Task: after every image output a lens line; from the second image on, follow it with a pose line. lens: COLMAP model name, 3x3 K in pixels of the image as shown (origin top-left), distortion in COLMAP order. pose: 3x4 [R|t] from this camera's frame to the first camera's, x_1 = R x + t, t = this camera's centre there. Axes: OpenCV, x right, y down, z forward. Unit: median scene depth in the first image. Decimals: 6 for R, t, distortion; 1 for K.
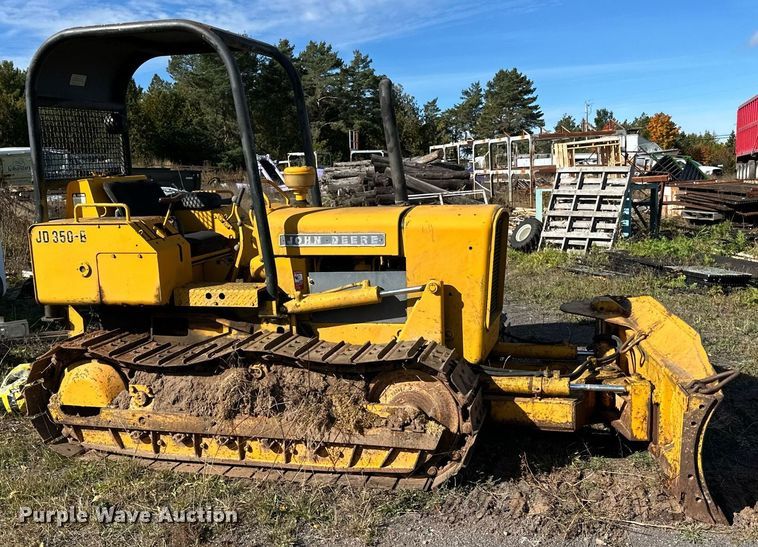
lens RADIAL K [[784.9, 0, 397.2], [0, 784.9, 269.5], [0, 0, 1]] dist [0.206433, -0.421112]
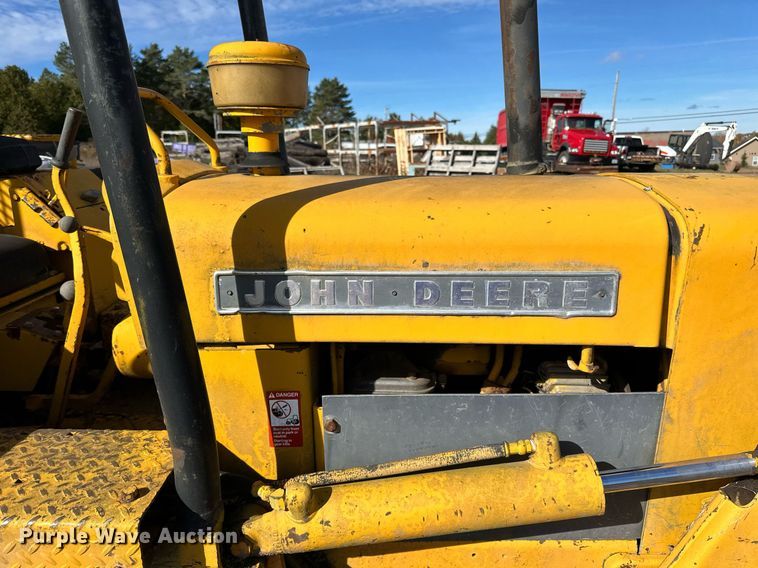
lens RADIAL K [[544.3, 0, 379.0], [0, 544.3, 284.0], [0, 0, 1]] dist [0.003657, -0.011955]
pose [[0.971830, -0.027278, 0.234101, -0.136736], [0.001626, 0.994032, 0.109074, -0.059921], [-0.235679, -0.105620, 0.966074, 0.790251]]
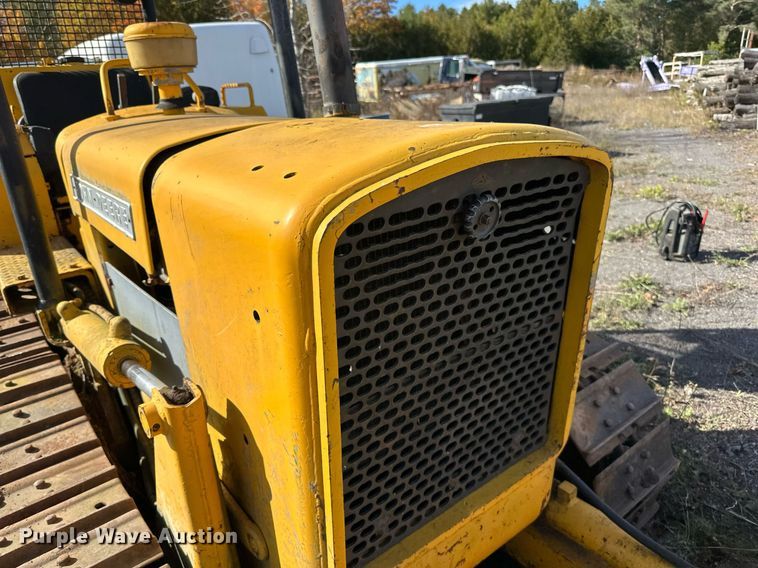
lens RADIAL K [[544.3, 0, 379.0], [0, 544.3, 284.0], [0, 0, 1]] dist [0.003657, -0.011955]
pose [[0.799992, 0.202151, -0.564931, 0.197656], [-0.060968, 0.964050, 0.258633, -0.074894], [0.596905, -0.172462, 0.783557, 0.830173]]
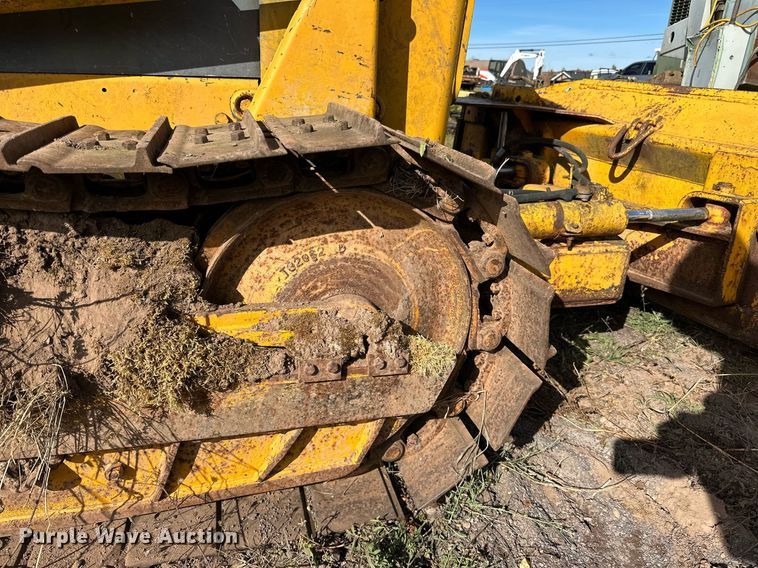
lens RADIAL K [[529.7, 0, 379.0], [0, 529.7, 284.0], [0, 0, 1]] dist [0.110300, -0.161114]
pose [[0.865811, -0.120826, 0.485564, -0.071367], [0.000391, 0.970571, 0.240816, 0.098343], [-0.500371, -0.208311, 0.840378, 0.709961]]
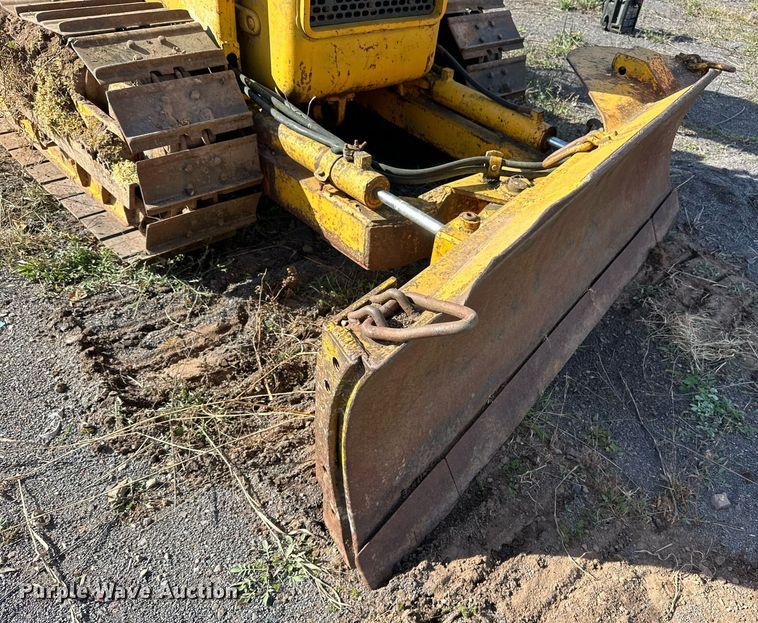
lens RADIAL K [[638.2, 0, 445.3], [0, 638.2, 333.1], [0, 0, 1]] dist [0.048590, -0.066600]
pose [[0.858127, 0.423029, -0.290972, 0.377669], [-0.223343, 0.817840, 0.530336, -0.007341], [0.462316, -0.390109, 0.796291, 0.592965]]
